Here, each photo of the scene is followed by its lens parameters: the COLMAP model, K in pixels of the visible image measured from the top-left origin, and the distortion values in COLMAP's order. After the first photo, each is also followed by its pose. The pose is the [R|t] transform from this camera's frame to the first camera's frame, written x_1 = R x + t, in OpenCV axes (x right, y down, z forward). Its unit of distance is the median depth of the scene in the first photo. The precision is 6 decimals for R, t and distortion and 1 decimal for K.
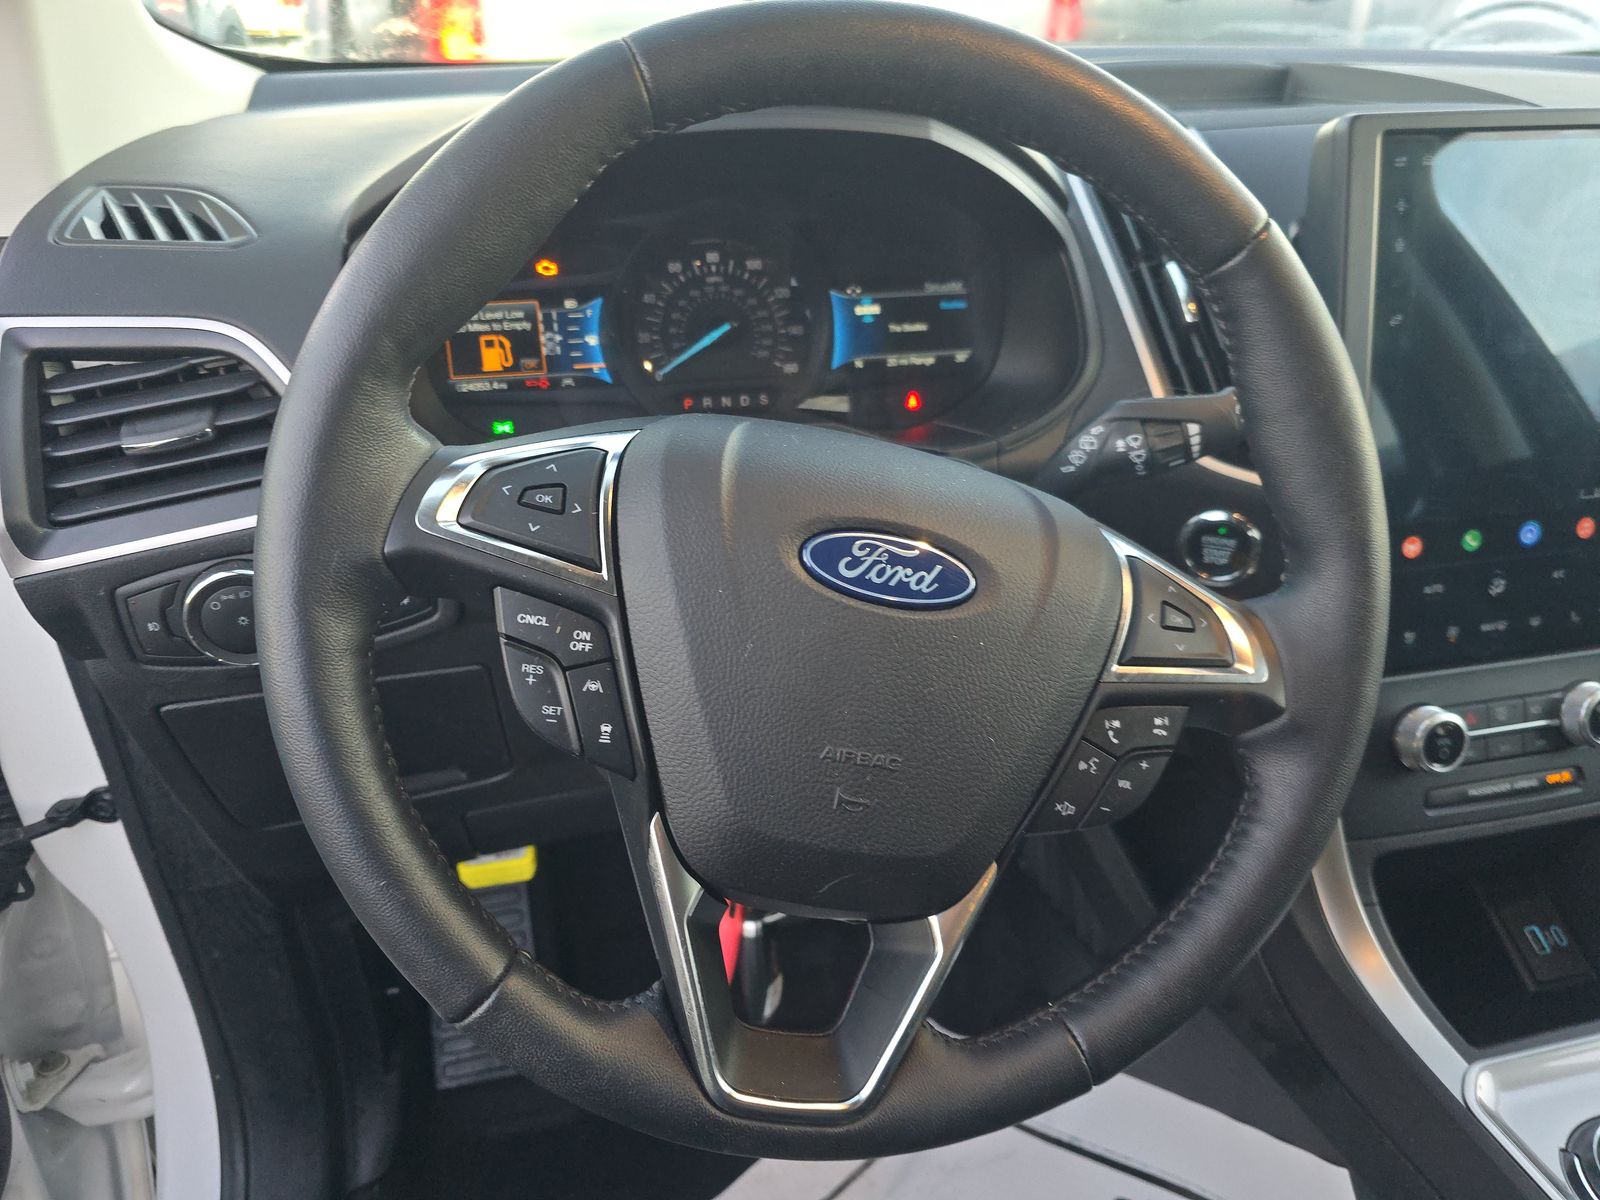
lens RADIAL K [[1100.1, 0, 796.9], [0, 1100.1, 588.2], [0, 0, 1]] dist [0.060167, -0.069910]
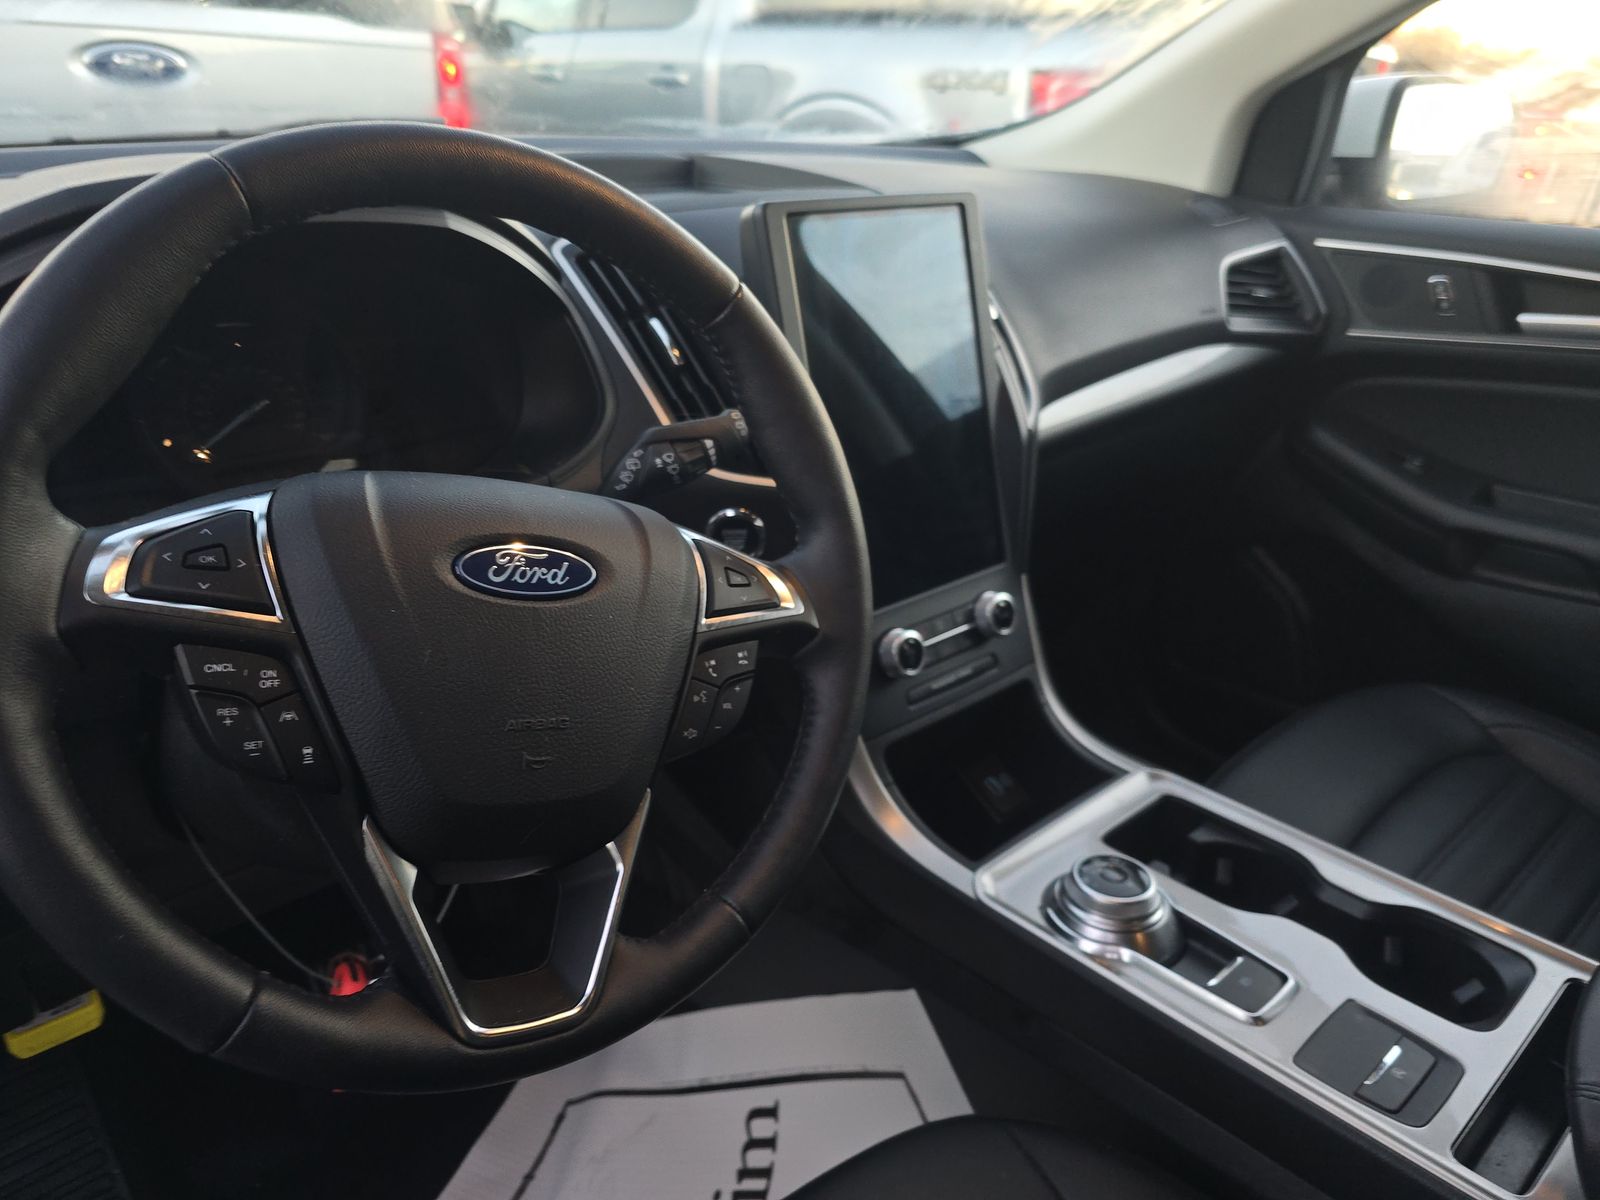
lens RADIAL K [[1100.1, 0, 796.9], [0, 1100.1, 588.2], [0, 0, 1]] dist [0.060167, -0.069910]
pose [[0.877496, -0.172769, 0.447383, -0.194754], [0.196858, 0.980403, -0.007507, 0.065164], [-0.437319, 0.094658, 0.894311, -0.225996]]
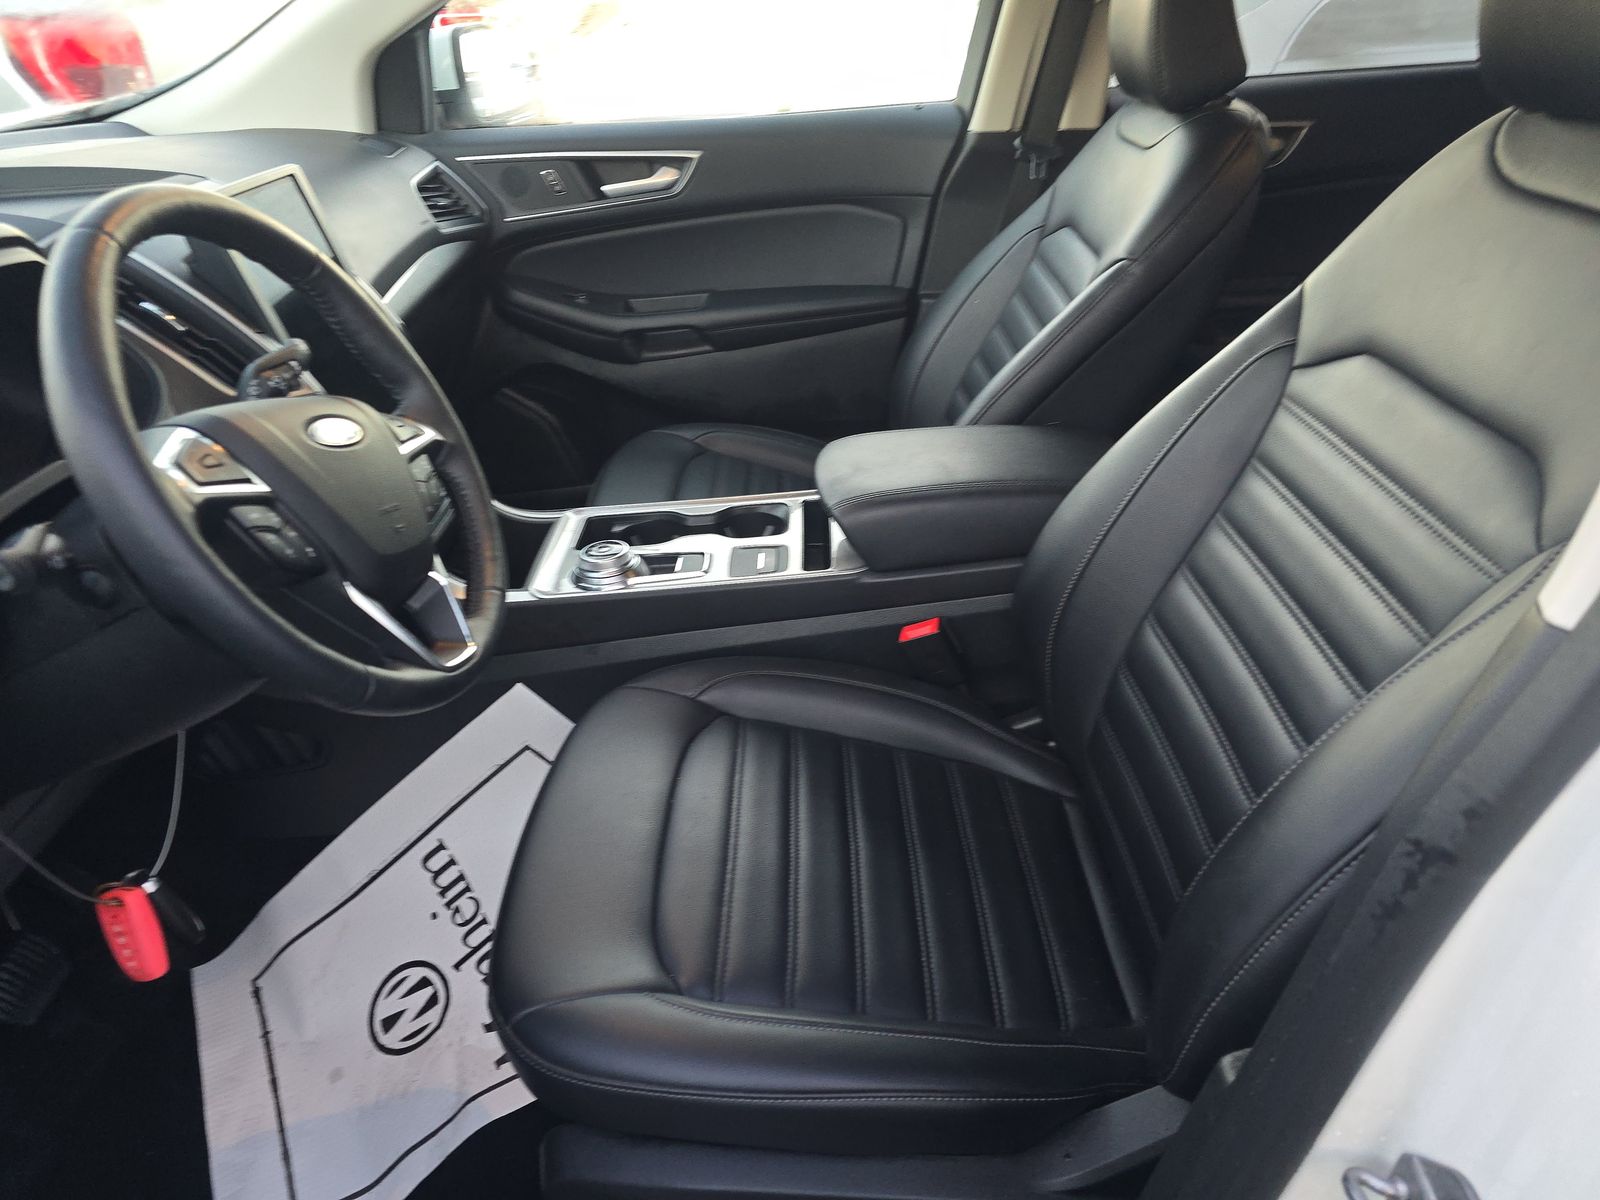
lens RADIAL K [[1100.1, 0, 796.9], [0, 1100.1, 588.2], [0, 0, 1]] dist [0.060167, -0.069910]
pose [[0.230419, -0.473957, 0.849866, -1.541625], [0.488069, 0.811857, 0.320433, -0.023974], [-0.841841, 0.340959, 0.418391, -0.497062]]
